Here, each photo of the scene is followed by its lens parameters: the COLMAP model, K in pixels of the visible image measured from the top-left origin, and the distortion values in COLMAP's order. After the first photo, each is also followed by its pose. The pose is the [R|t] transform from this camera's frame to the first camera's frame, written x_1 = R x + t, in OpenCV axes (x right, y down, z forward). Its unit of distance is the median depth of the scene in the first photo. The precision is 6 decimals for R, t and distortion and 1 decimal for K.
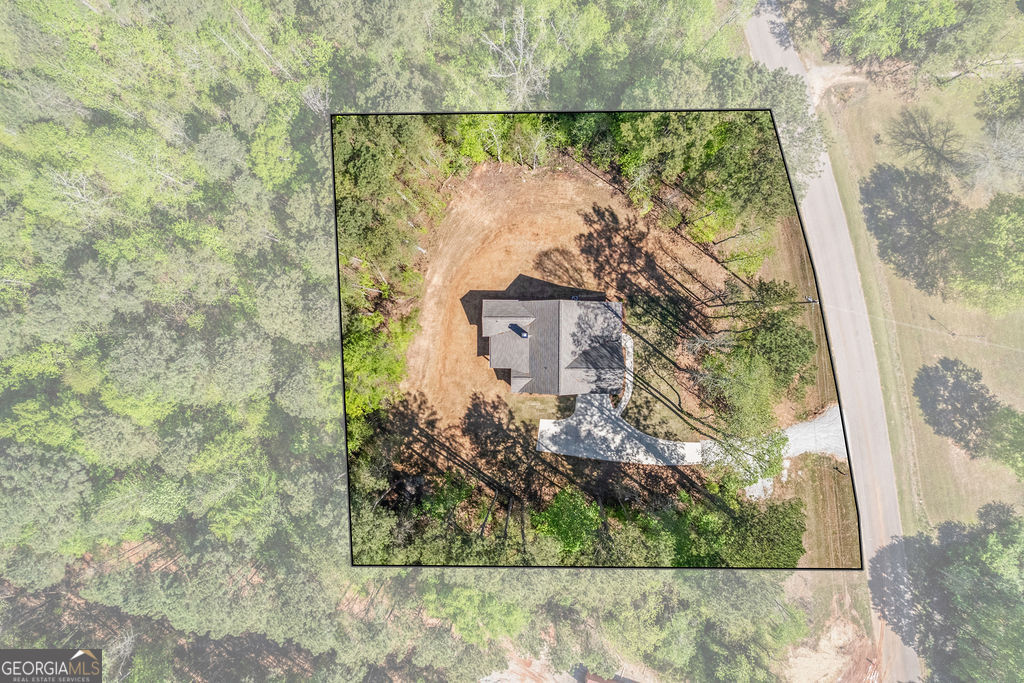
lens RADIAL K [[643.1, 0, 511.8], [0, 643.1, 338.6], [0, 0, 1]] dist [-0.007478, -0.001494]
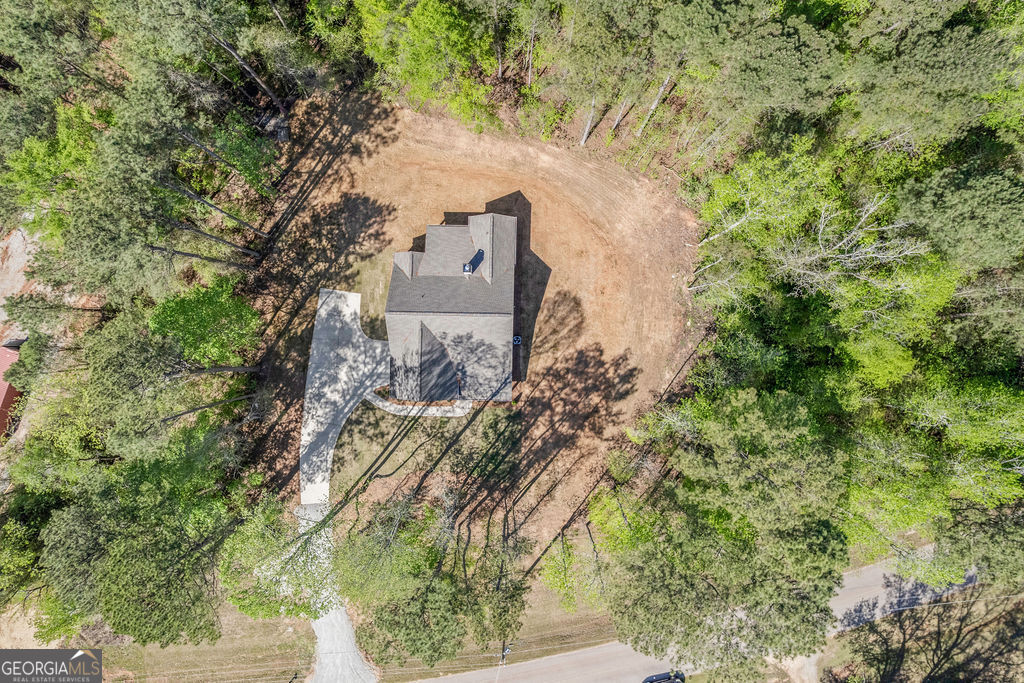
lens RADIAL K [[643.1, 0, 509.3], [0, 643.1, 341.2], [0, 0, 1]] dist [-0.007478, -0.001494]
pose [[-0.013403, 0.999714, 0.019818, 0.082151], [-0.999909, -0.013426, 0.001029, -0.052316], [0.001294, -0.019802, 0.999803, 0.235582]]
